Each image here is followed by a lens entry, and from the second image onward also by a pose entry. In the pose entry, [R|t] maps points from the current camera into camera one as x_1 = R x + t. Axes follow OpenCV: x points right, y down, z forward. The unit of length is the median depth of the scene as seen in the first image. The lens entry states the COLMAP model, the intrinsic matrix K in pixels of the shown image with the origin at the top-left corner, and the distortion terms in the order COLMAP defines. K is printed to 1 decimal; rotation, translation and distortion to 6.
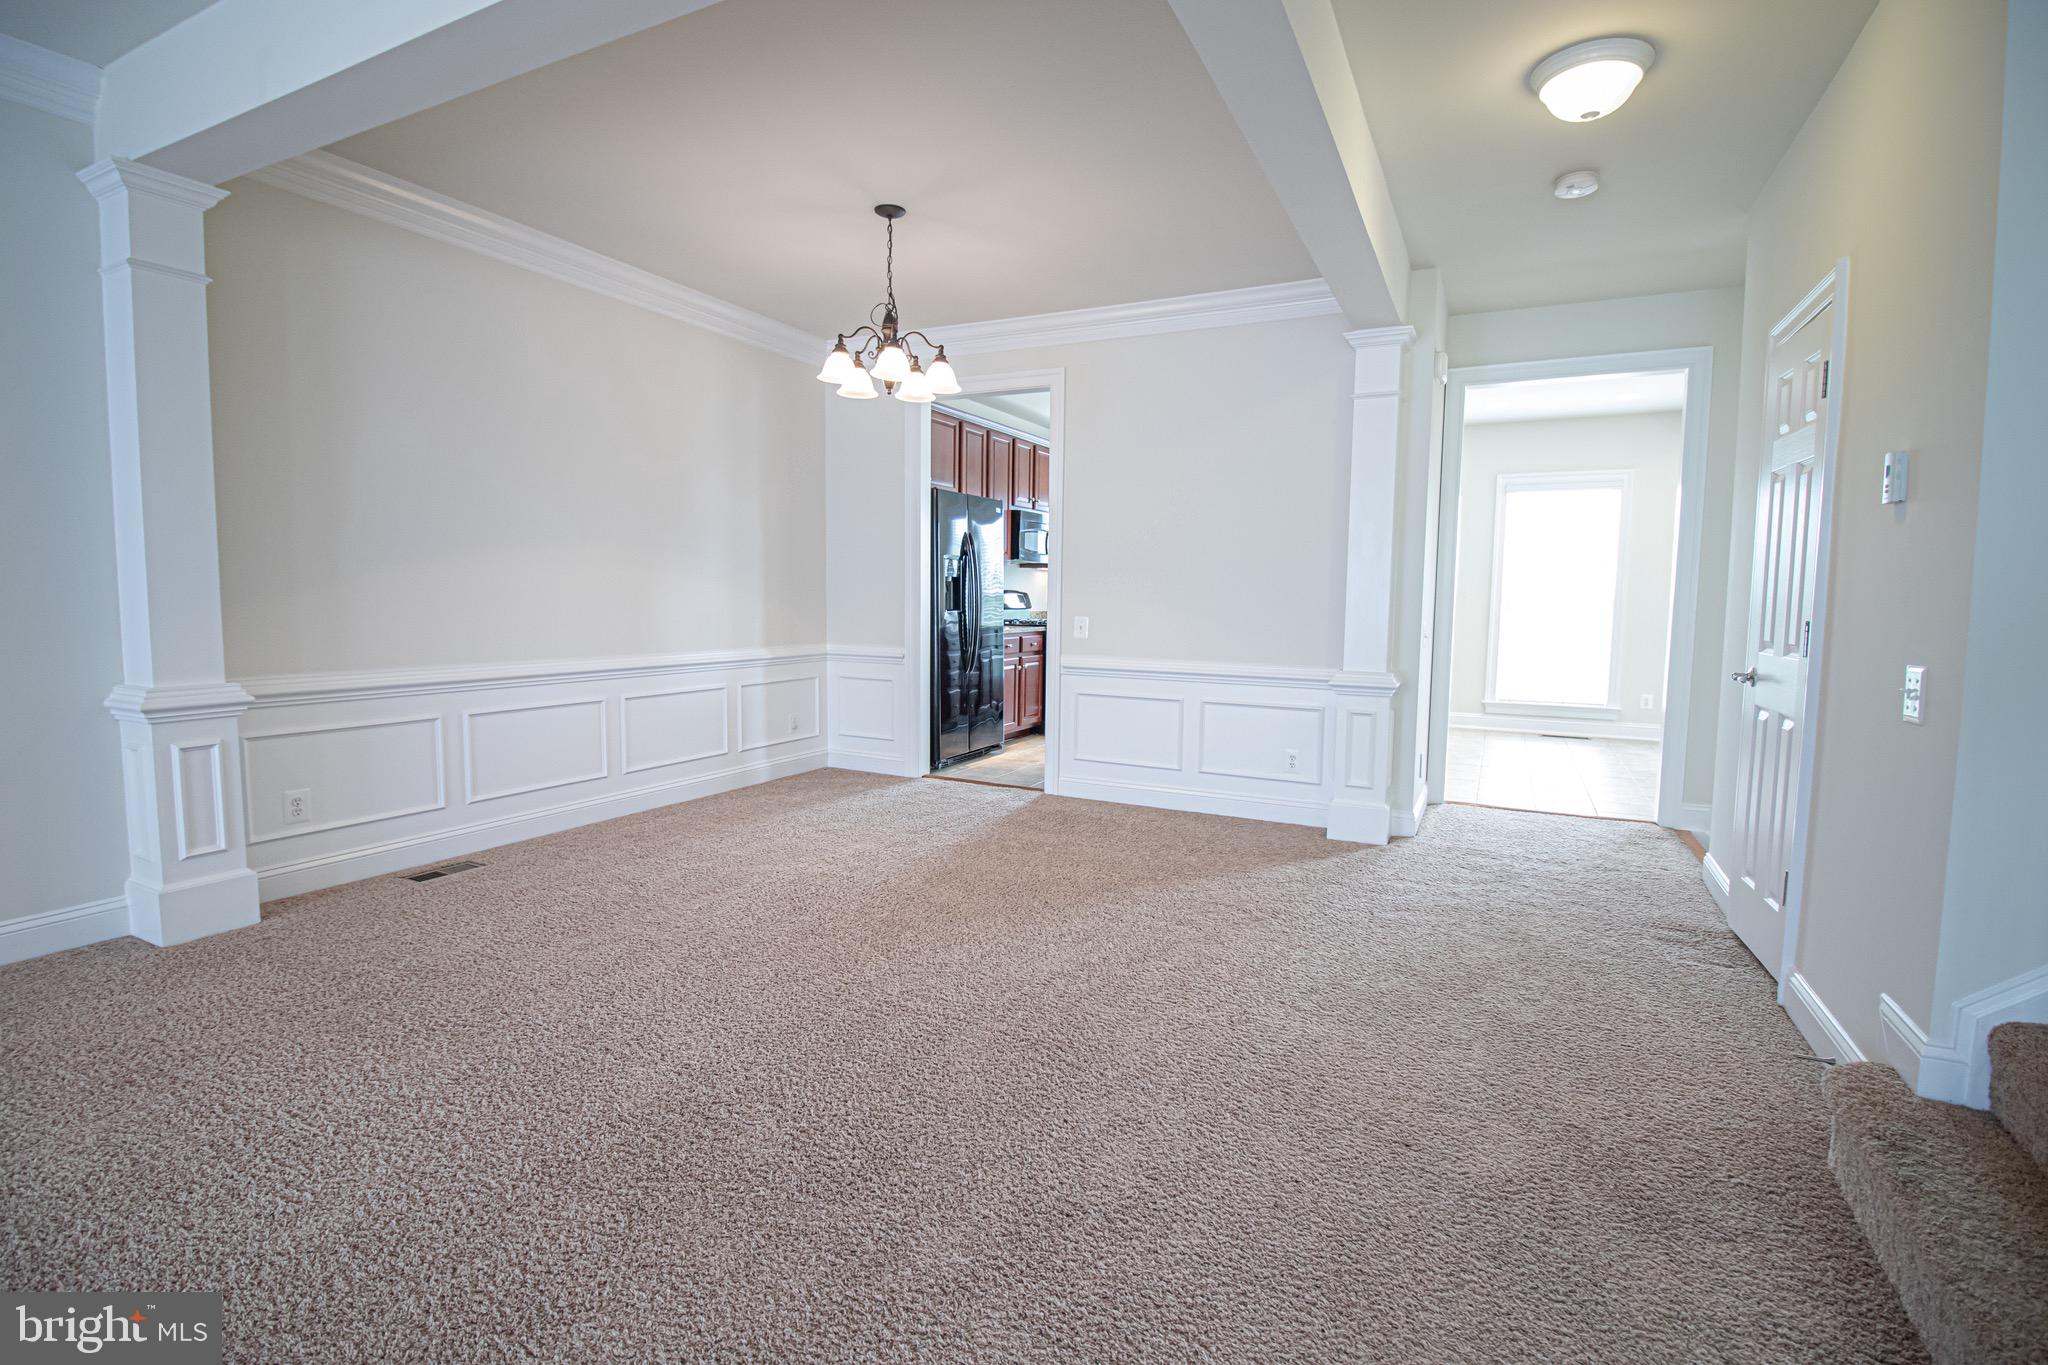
lens RADIAL K [[937.3, 0, 1022.2], [0, 937.3, 673.1], [0, 0, 1]] dist [0.001348, -0.013674]
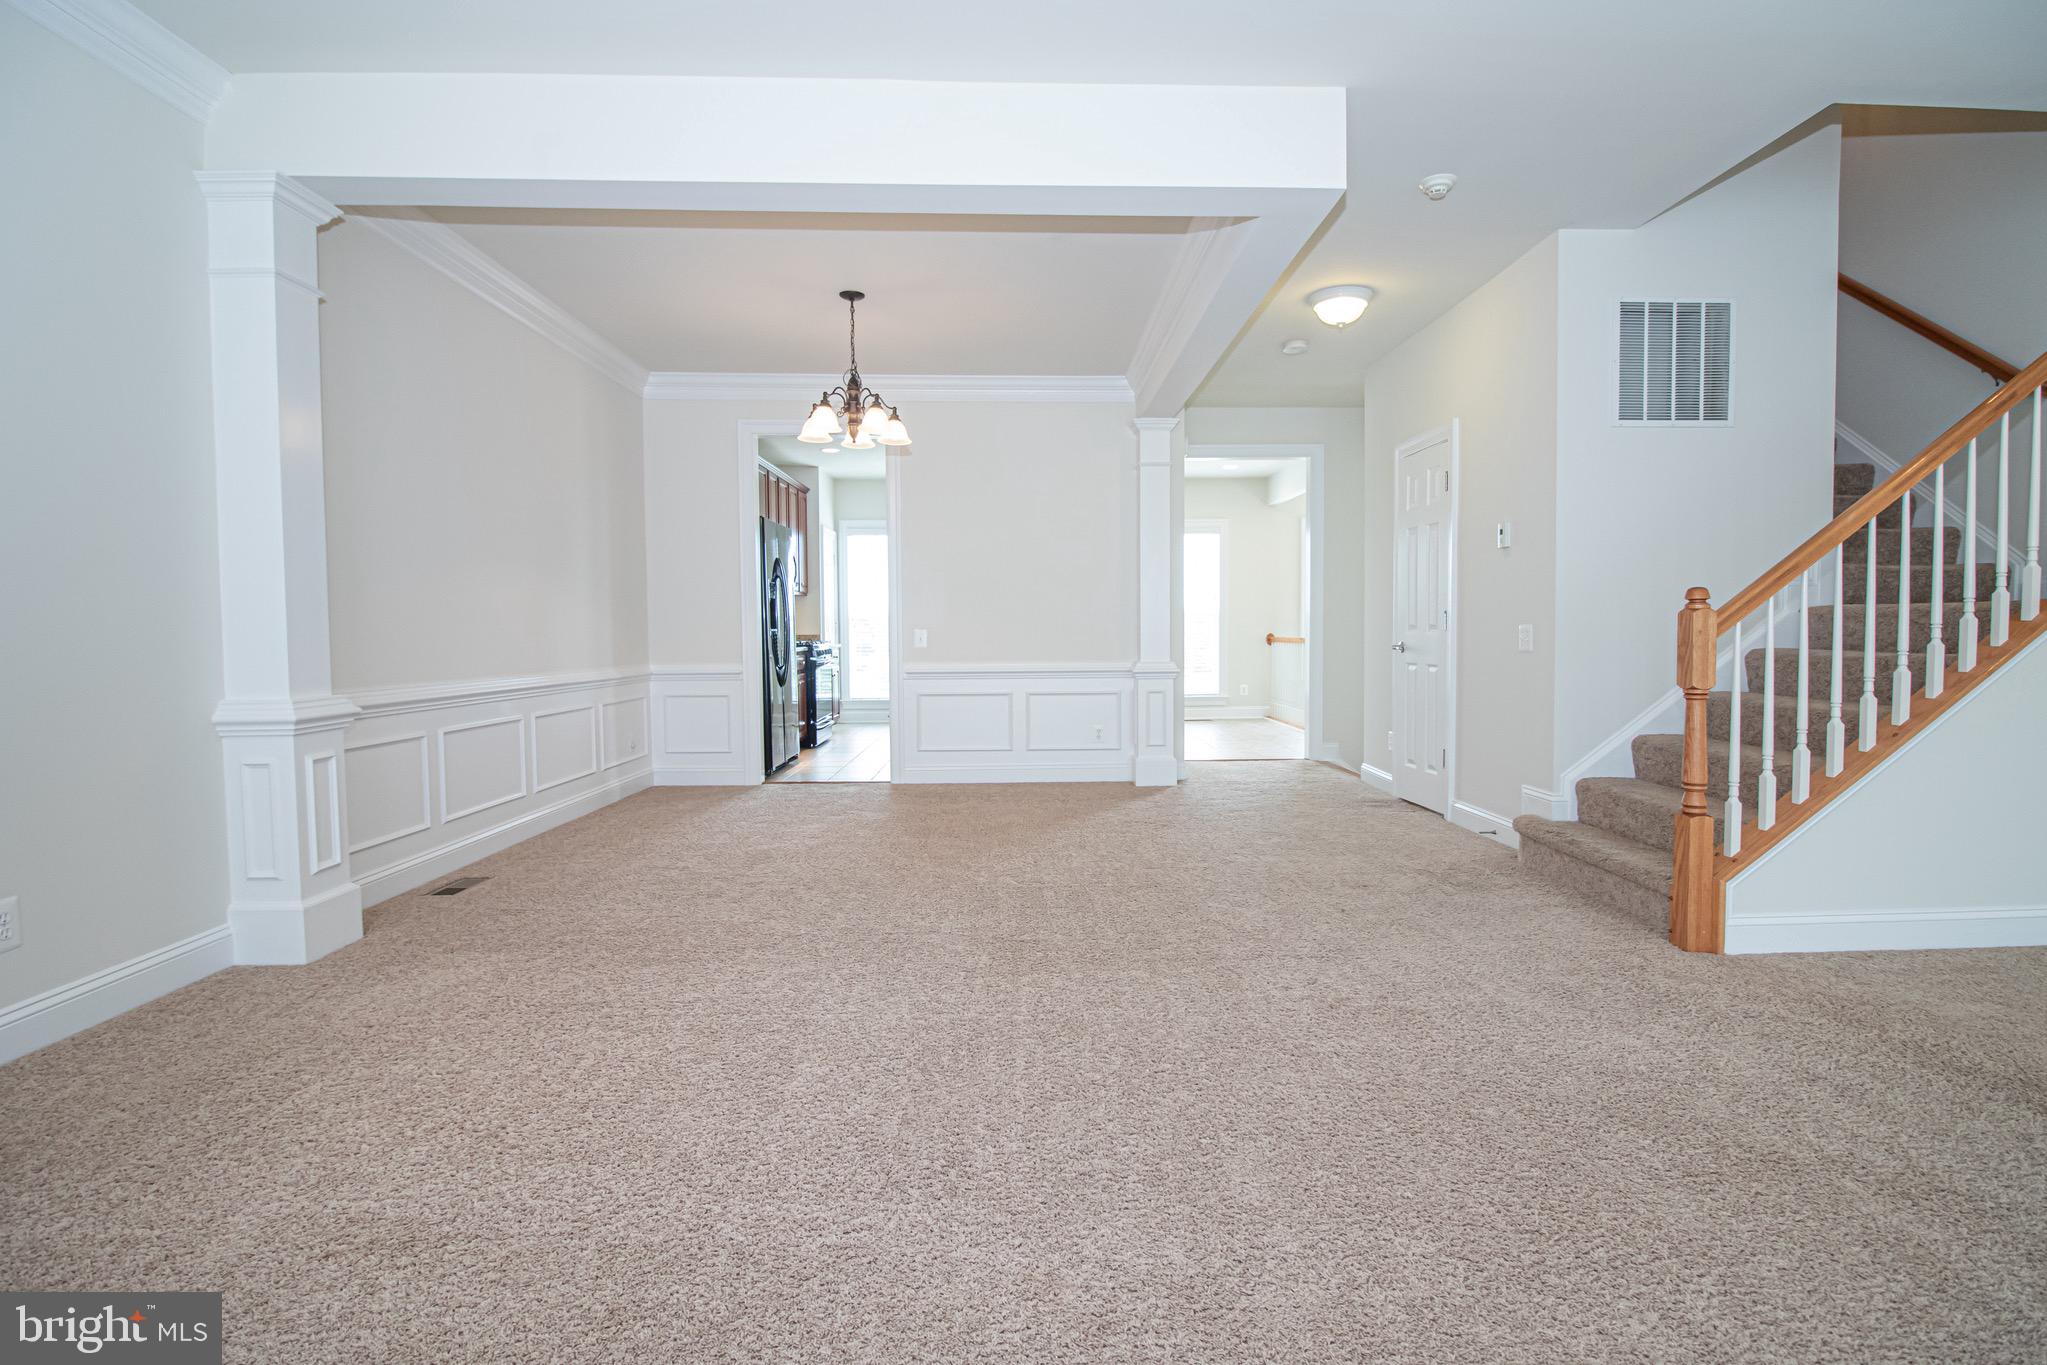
lens RADIAL K [[988.9, 0, 1036.7], [0, 988.9, 673.2], [0, 0, 1]] dist [0.009534, -0.019539]
pose [[0.877956, -0.040811, 0.476999, -0.384640], [0.059410, 0.997946, -0.023967, 0.031623], [-0.475041, 0.049381, 0.878577, -0.155562]]
